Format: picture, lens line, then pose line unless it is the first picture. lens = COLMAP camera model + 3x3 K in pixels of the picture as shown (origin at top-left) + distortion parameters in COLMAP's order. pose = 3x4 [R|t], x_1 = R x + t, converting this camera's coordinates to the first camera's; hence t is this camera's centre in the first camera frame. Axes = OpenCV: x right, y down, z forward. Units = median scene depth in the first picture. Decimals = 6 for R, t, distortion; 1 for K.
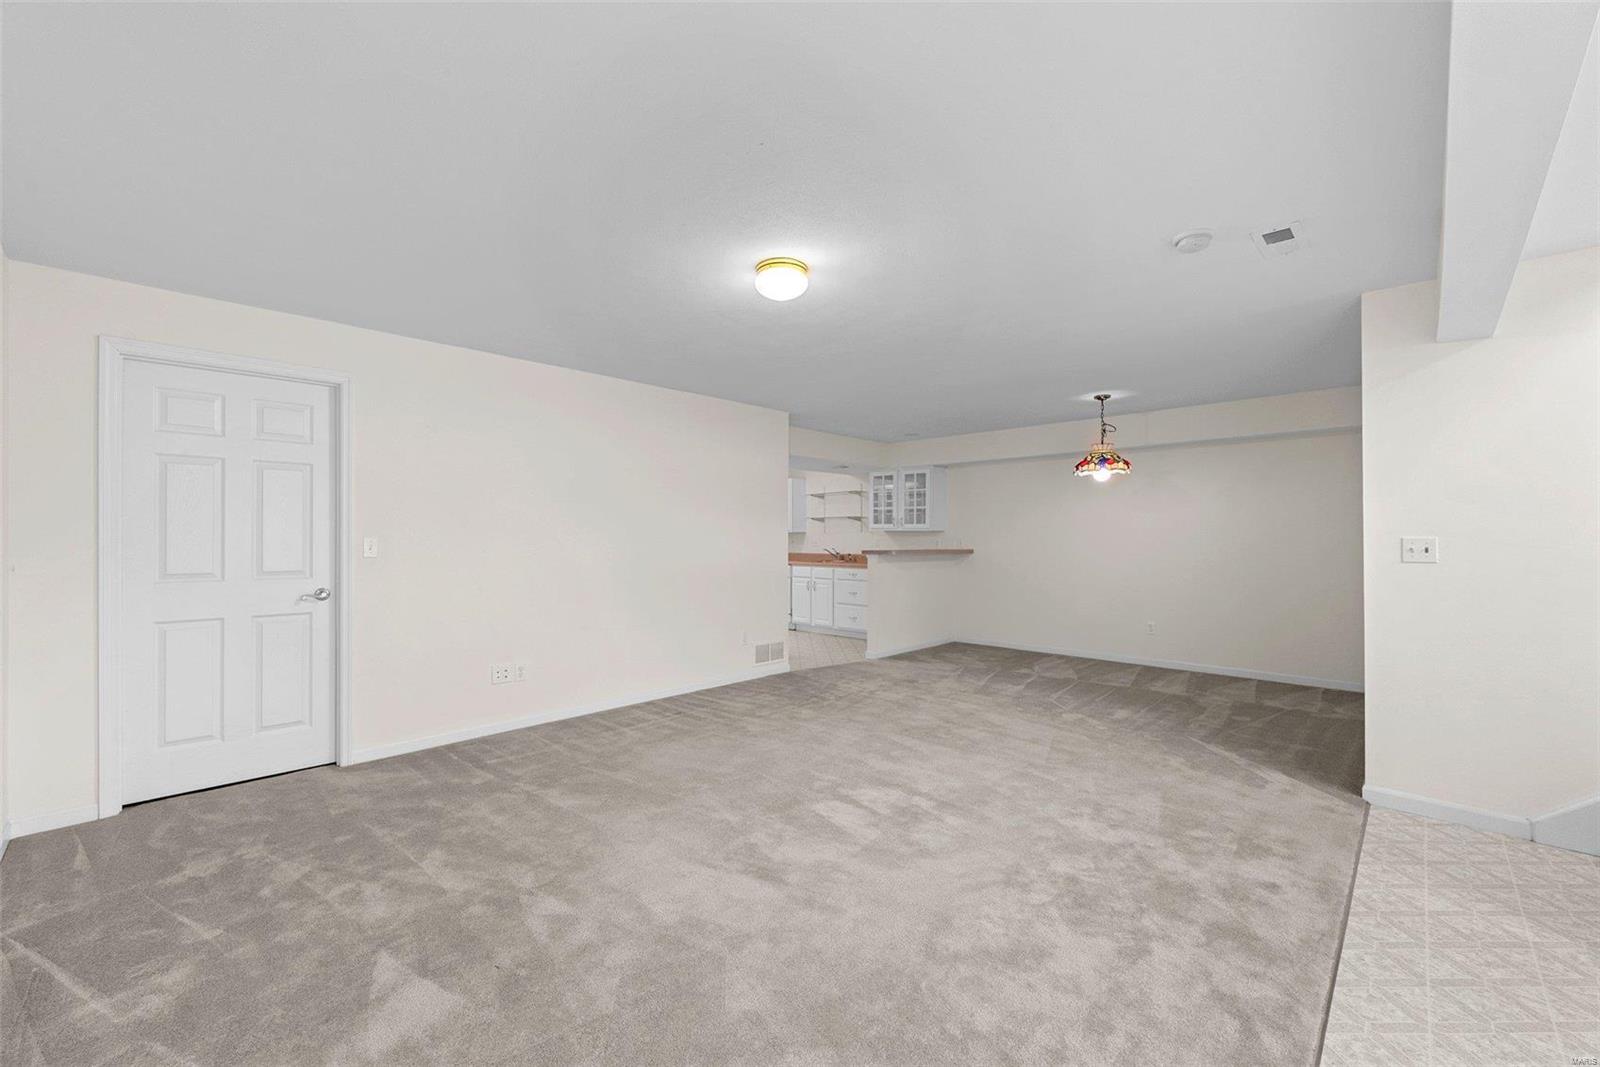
lens RADIAL K [[636.8, 0, 800.0], [0, 636.8, 533.5], [0, 0, 1]] dist [-0.010567, 0.000173]
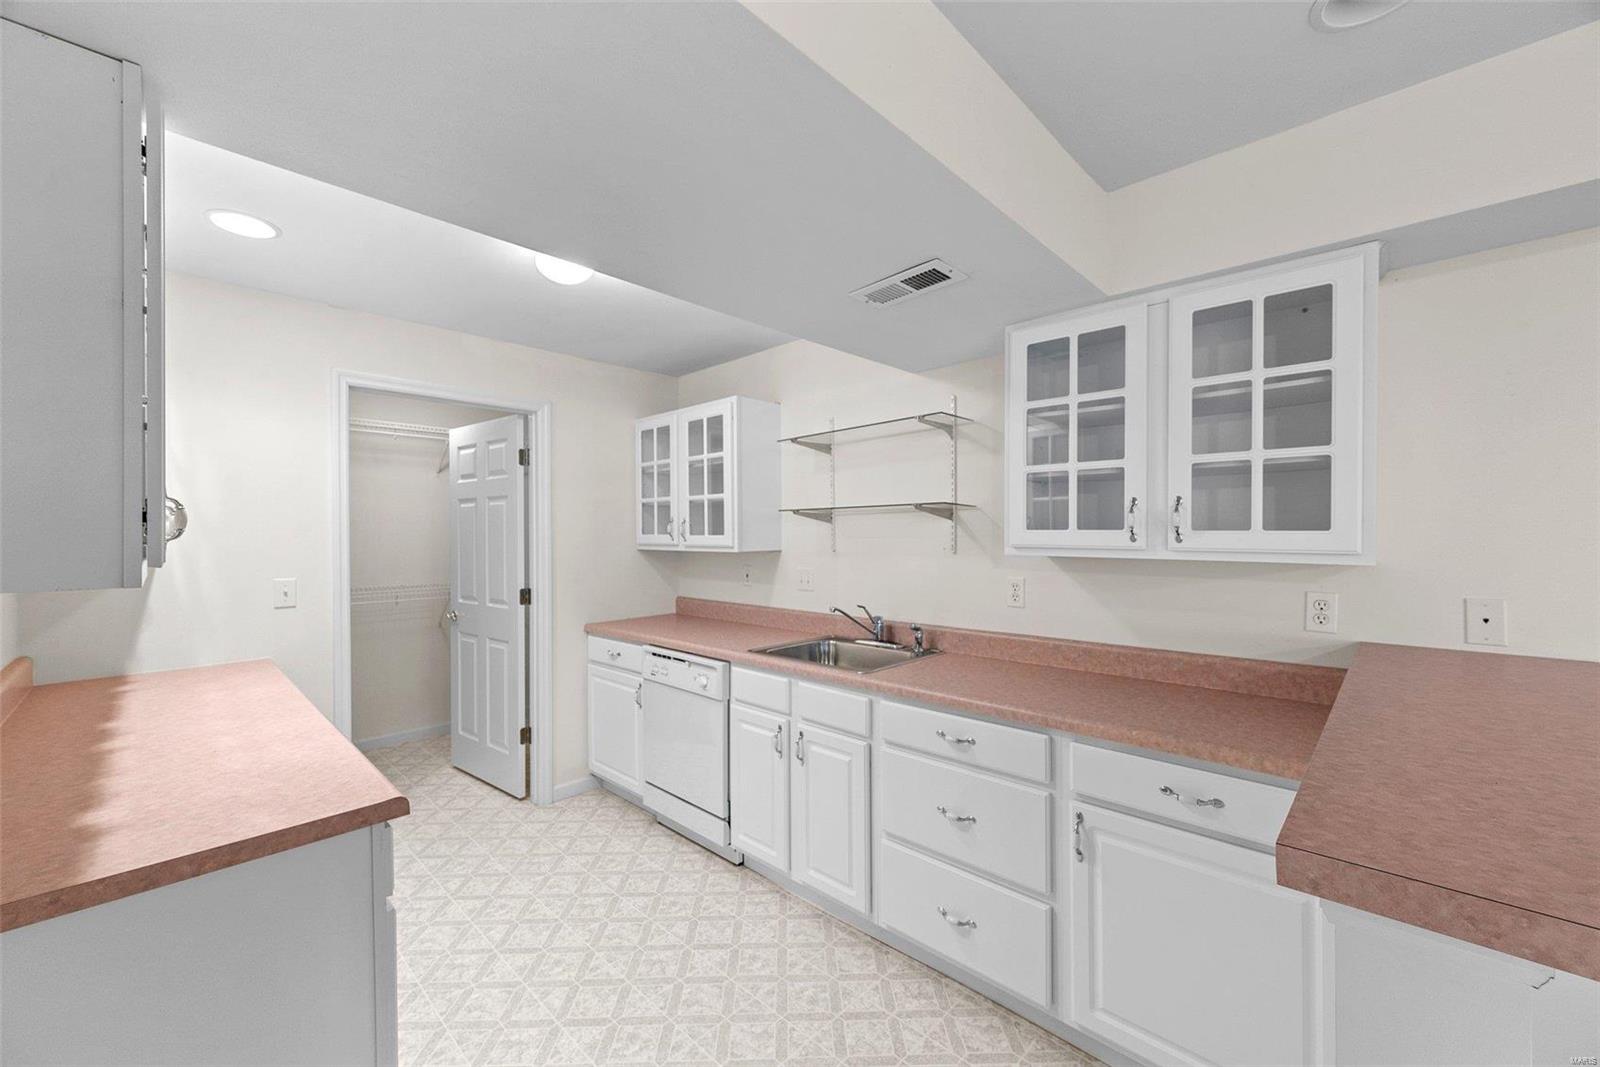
lens RADIAL K [[636.8, 0, 800.0], [0, 636.8, 533.5], [0, 0, 1]] dist [-0.010567, 0.000173]
pose [[0.999975, -0.003936, 0.005919, 0.022208], [0.003908, 0.999982, 0.004655, -0.015526], [-0.005938, -0.004632, 0.999972, 0.764002]]
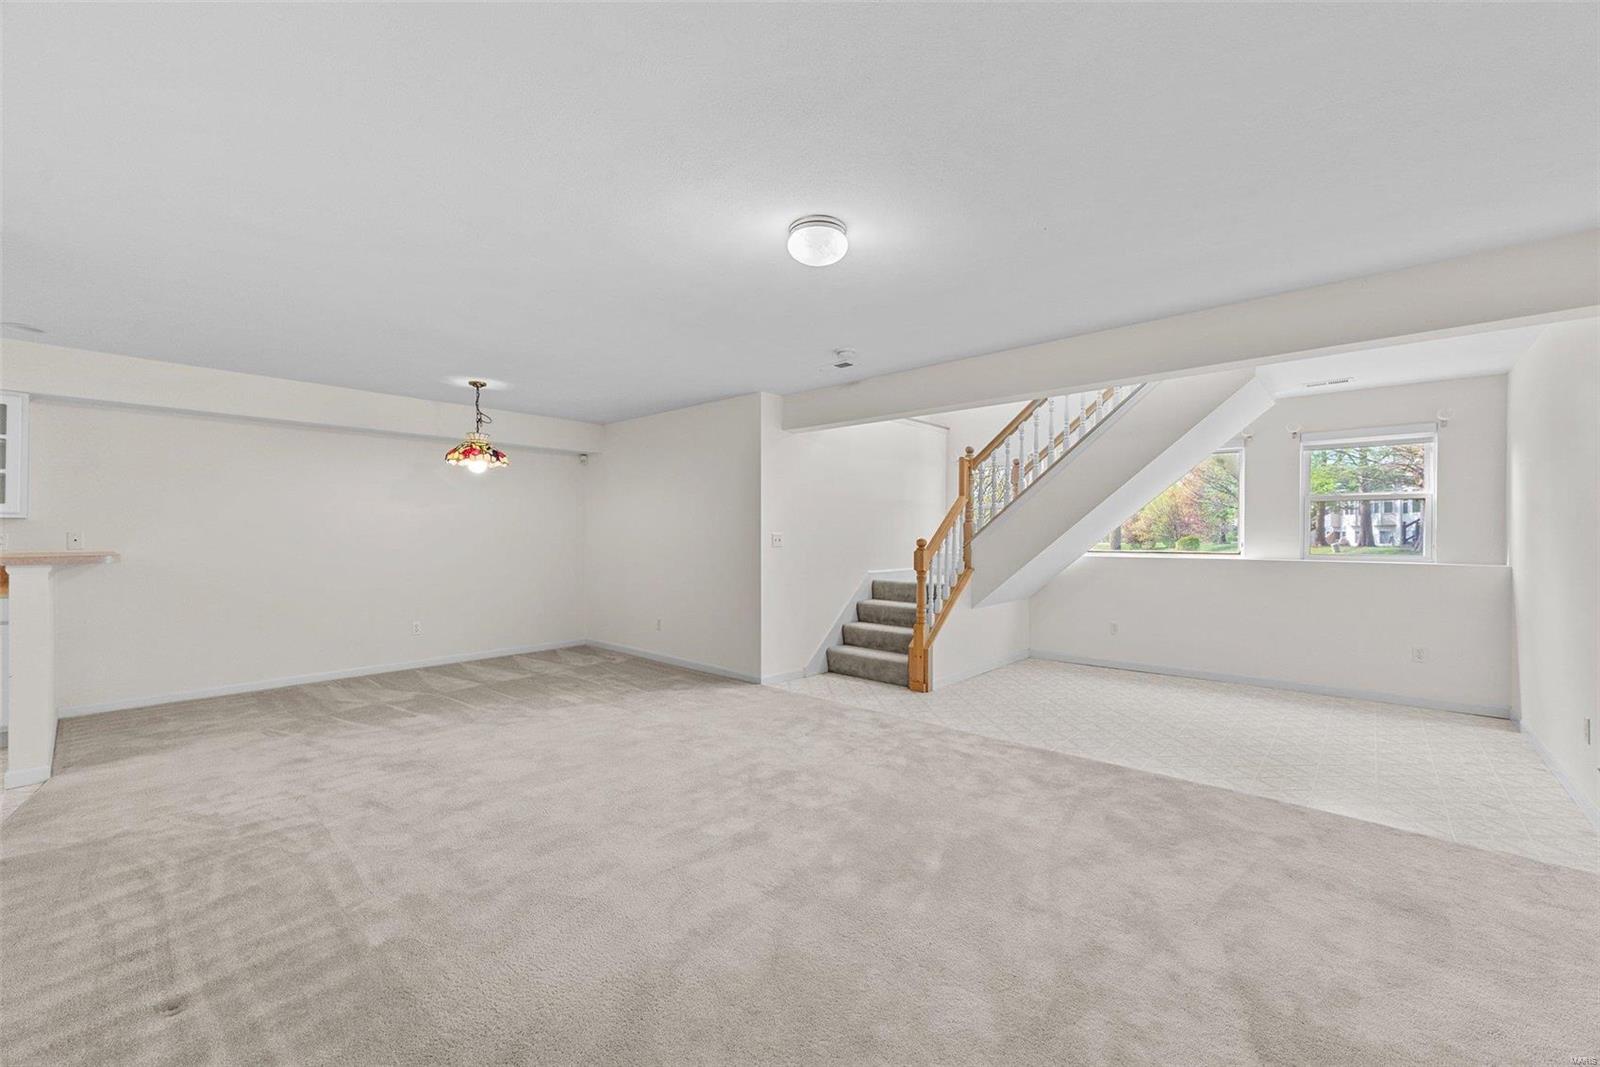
lens RADIAL K [[636.8, 0, 800.0], [0, 636.8, 533.5], [0, 0, 1]] dist [-0.010567, 0.000173]
pose [[-0.044693, 0.002418, 0.998998, -0.320488], [-0.008712, 0.999958, -0.002810, 0.003939], [-0.998963, -0.008829, -0.044670, 0.368910]]
